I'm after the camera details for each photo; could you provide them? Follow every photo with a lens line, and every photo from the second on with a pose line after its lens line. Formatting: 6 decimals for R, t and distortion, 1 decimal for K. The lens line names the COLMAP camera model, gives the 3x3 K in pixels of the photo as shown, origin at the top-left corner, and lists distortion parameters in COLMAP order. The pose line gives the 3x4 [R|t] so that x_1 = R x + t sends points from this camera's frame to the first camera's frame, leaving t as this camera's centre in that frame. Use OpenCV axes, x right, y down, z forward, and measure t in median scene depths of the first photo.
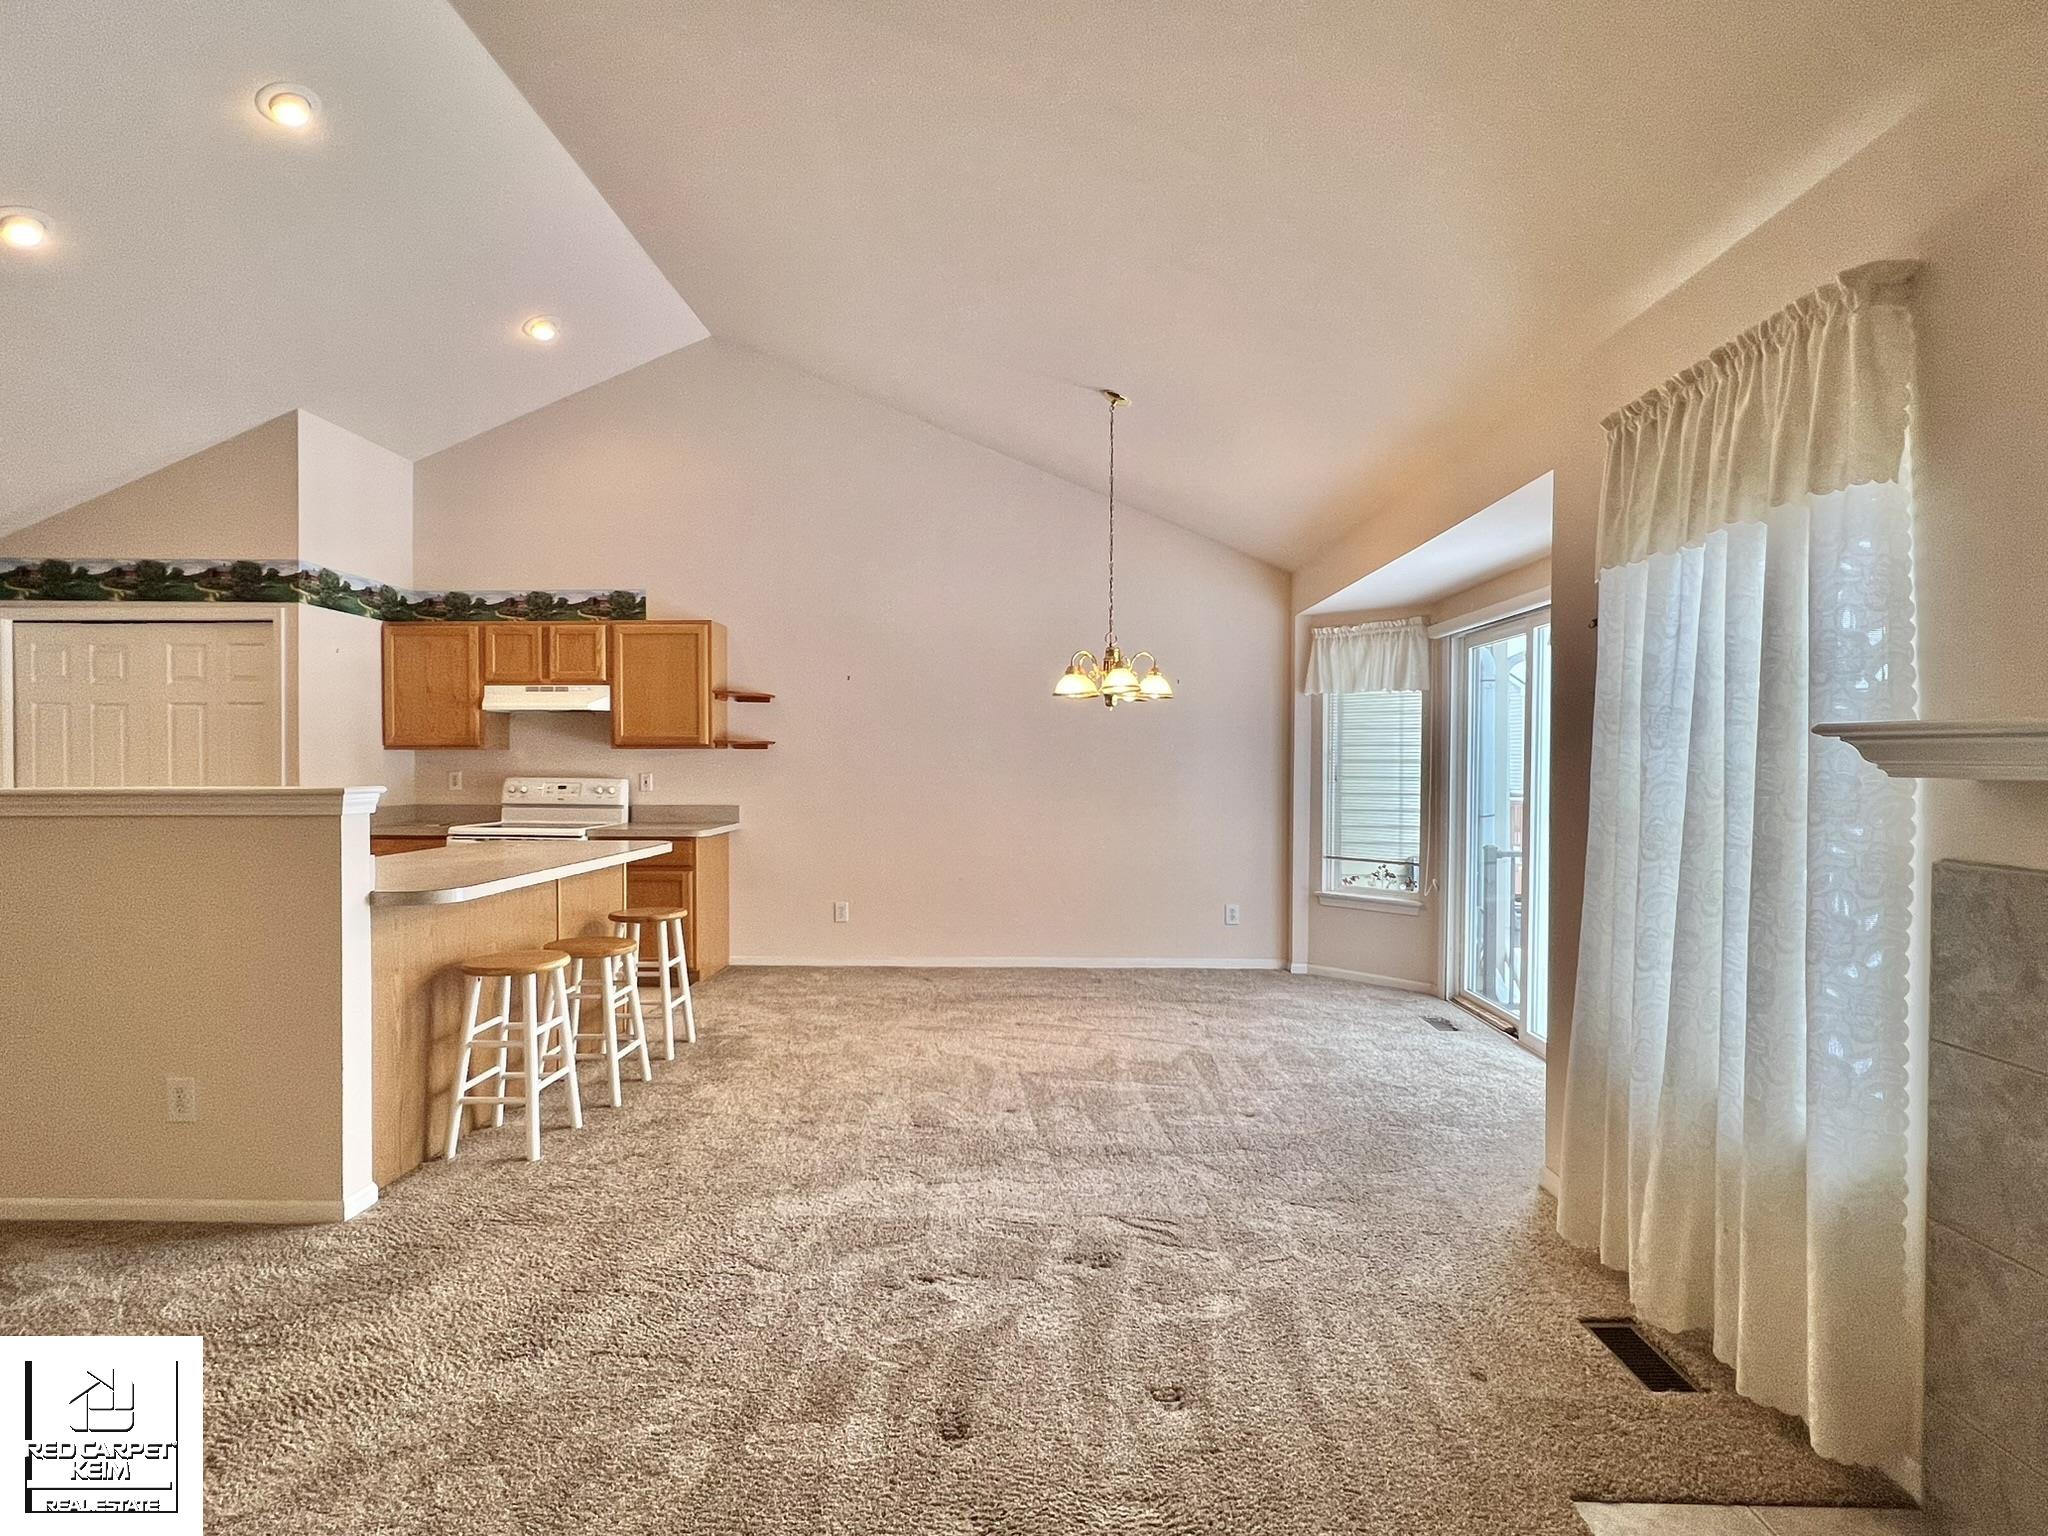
lens RADIAL K [[1031.6, 0, 1021.5], [0, 1031.6, 772.9], [0, 0, 1]] dist [-0.001227, 0.001317]
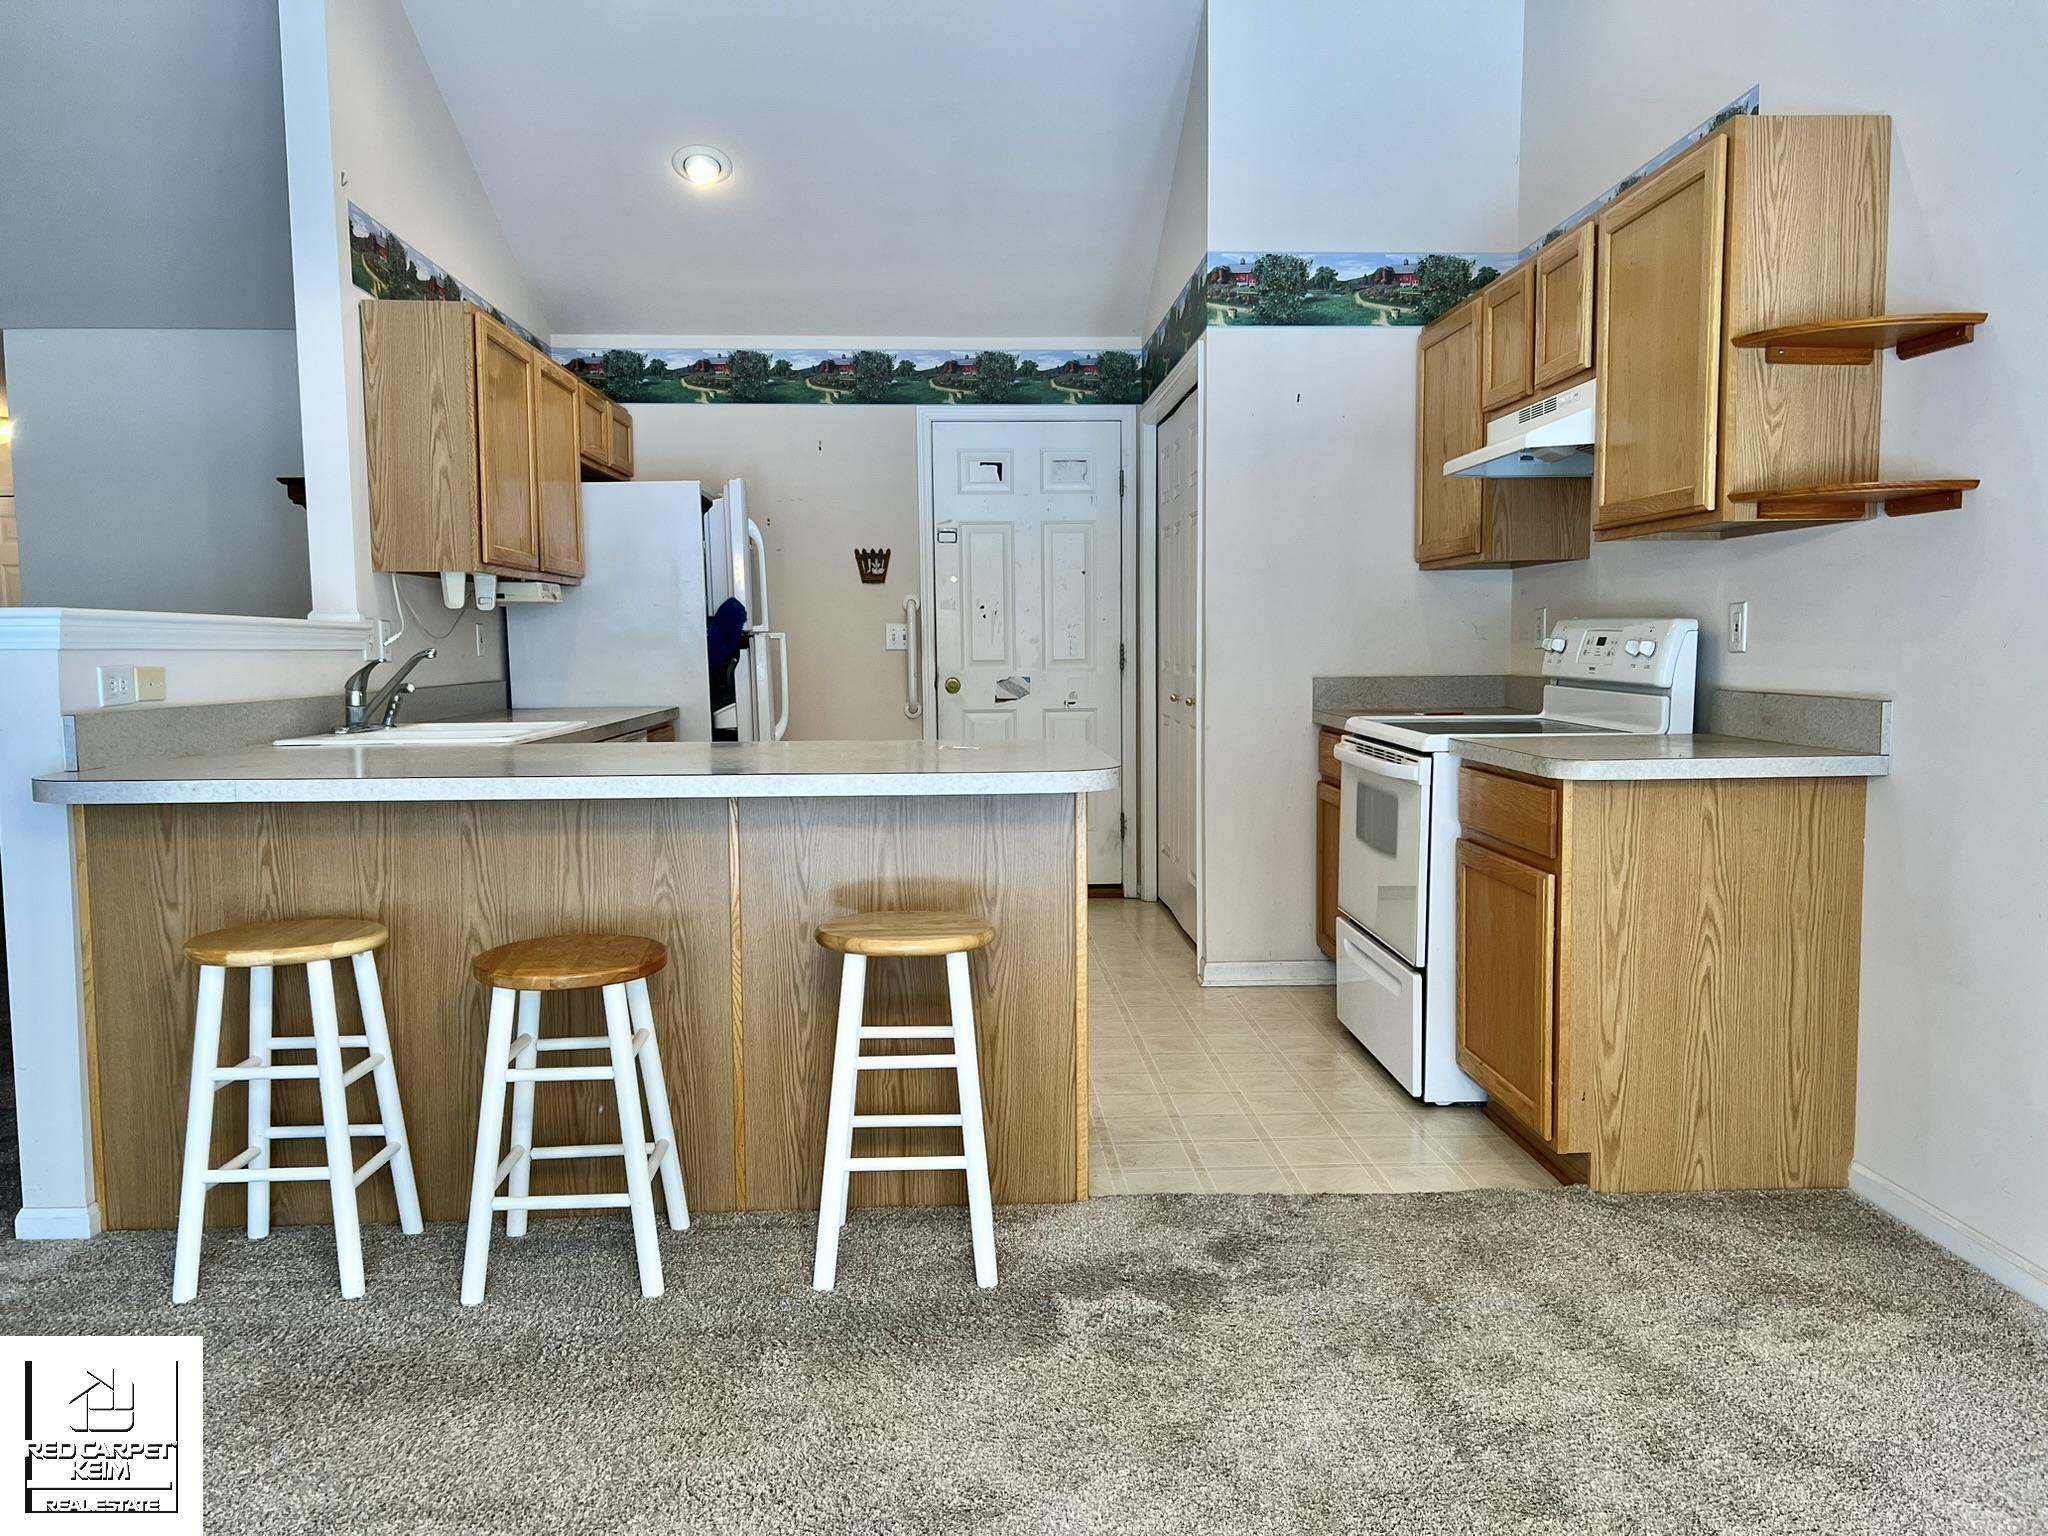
lens RADIAL K [[1580.4, 0, 1024.0], [0, 1580.4, 768.0], [0, 0, 1]] dist [0.003138, 0.000817]
pose [[0.057599, 0.077341, -0.995339, 0.244485], [-0.001523, 0.997000, 0.077382, 0.020751], [0.998339, -0.002941, 0.057544, 0.939552]]
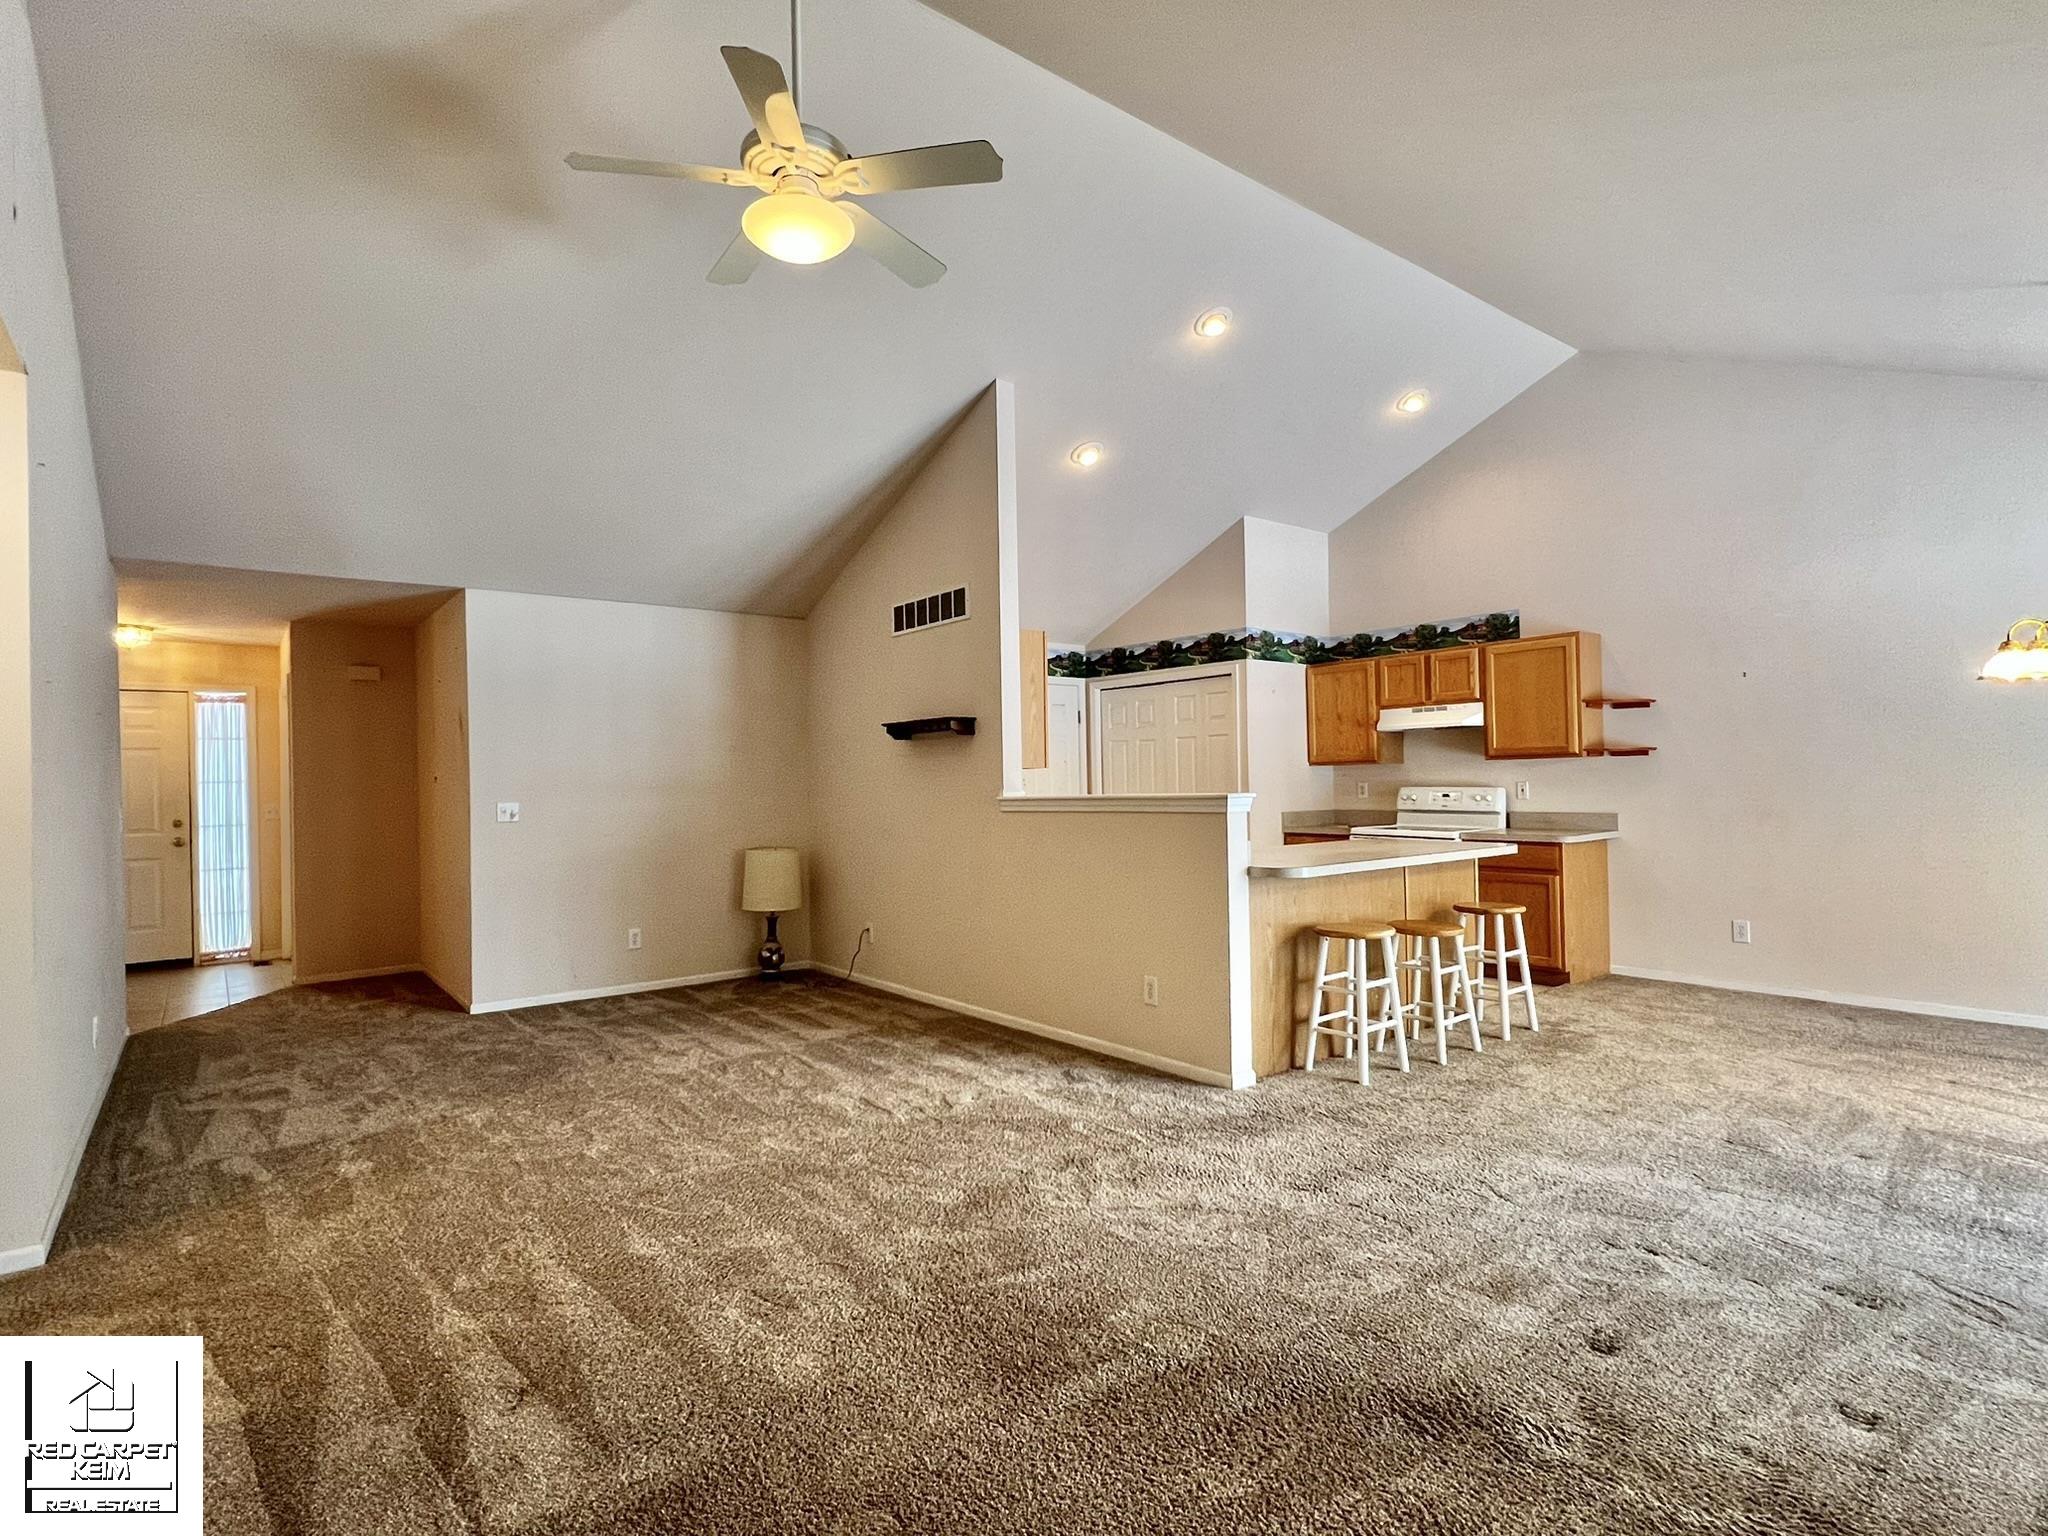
lens RADIAL K [[1031.6, 0, 1021.5], [0, 1031.6, 772.9], [0, 0, 1]] dist [-0.001227, 0.001317]
pose [[0.634309, -0.019596, -0.772831, 0.170016], [0.011261, 0.999807, -0.016109, 0.002919], [0.772997, 0.001515, 0.634407, -0.093919]]
